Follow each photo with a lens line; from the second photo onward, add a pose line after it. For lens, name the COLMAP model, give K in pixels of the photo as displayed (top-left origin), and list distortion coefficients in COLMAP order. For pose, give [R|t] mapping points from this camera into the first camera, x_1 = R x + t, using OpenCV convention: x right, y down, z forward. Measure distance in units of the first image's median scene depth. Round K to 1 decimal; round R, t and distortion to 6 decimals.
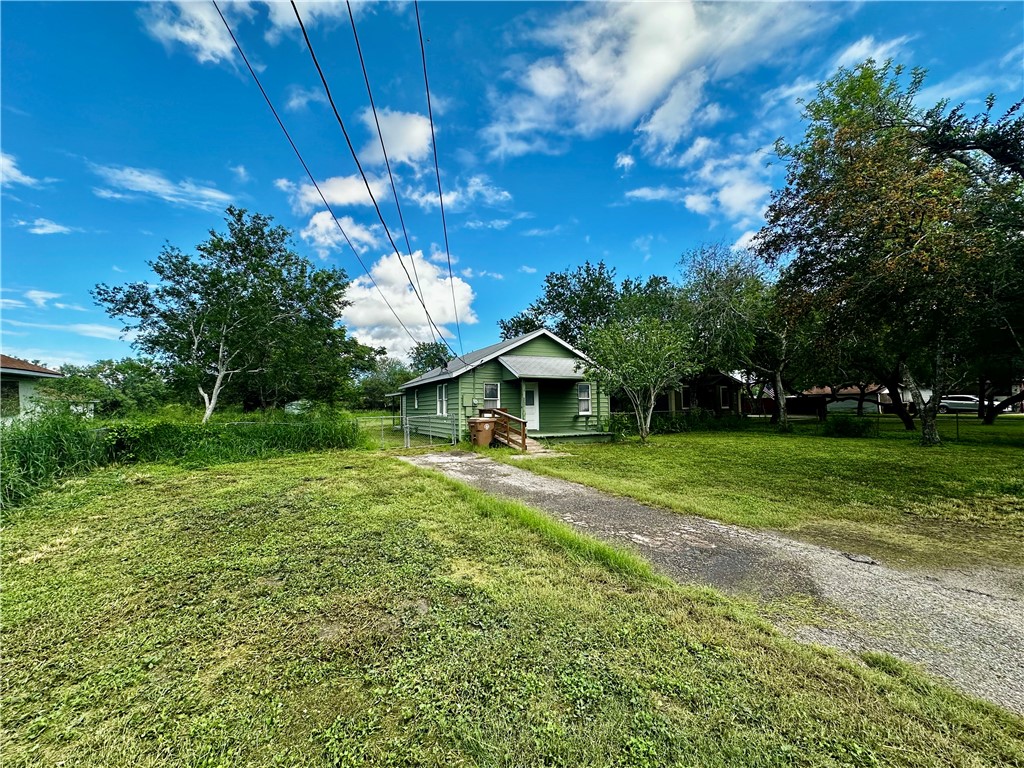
lens RADIAL K [[412.9, 0, 512.0], [0, 412.9, 384.0], [0, 0, 1]] dist [-0.000513, 0.000003]
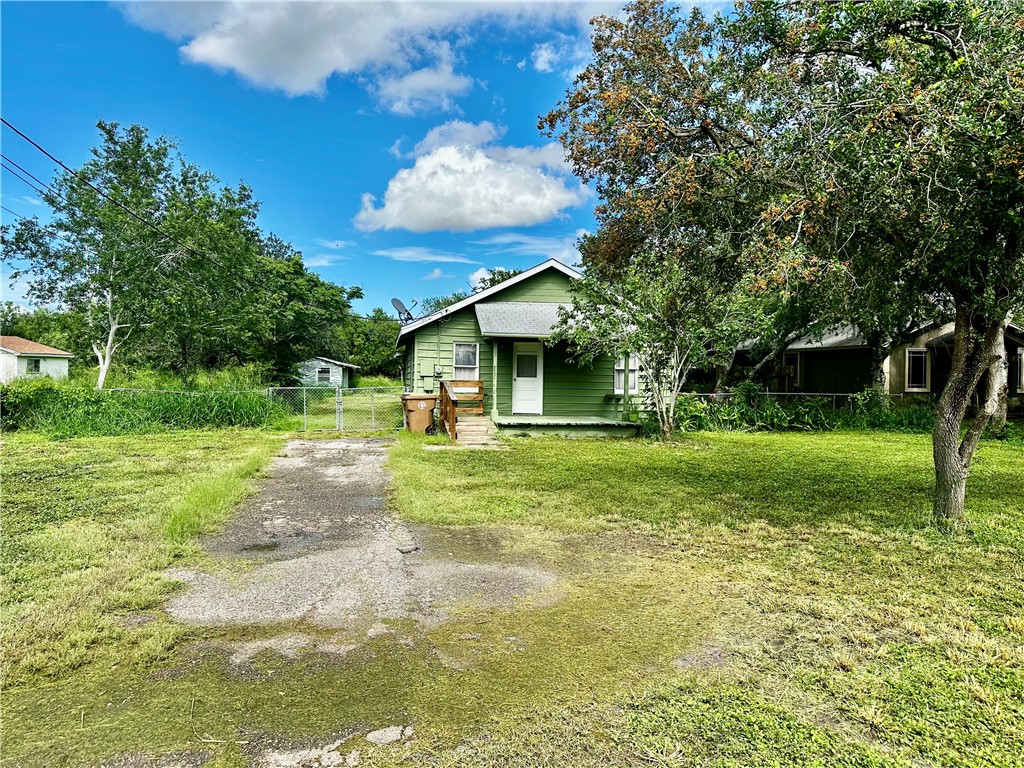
lens RADIAL K [[709.9, 0, 512.0], [0, 709.9, 384.0], [0, 0, 1]] dist [0.002196, -0.000067]
pose [[0.961754, 0.030186, -0.272247, 0.363248], [-0.011587, 0.997503, 0.069666, -0.018182], [0.273670, -0.063847, 0.959702, -0.112407]]
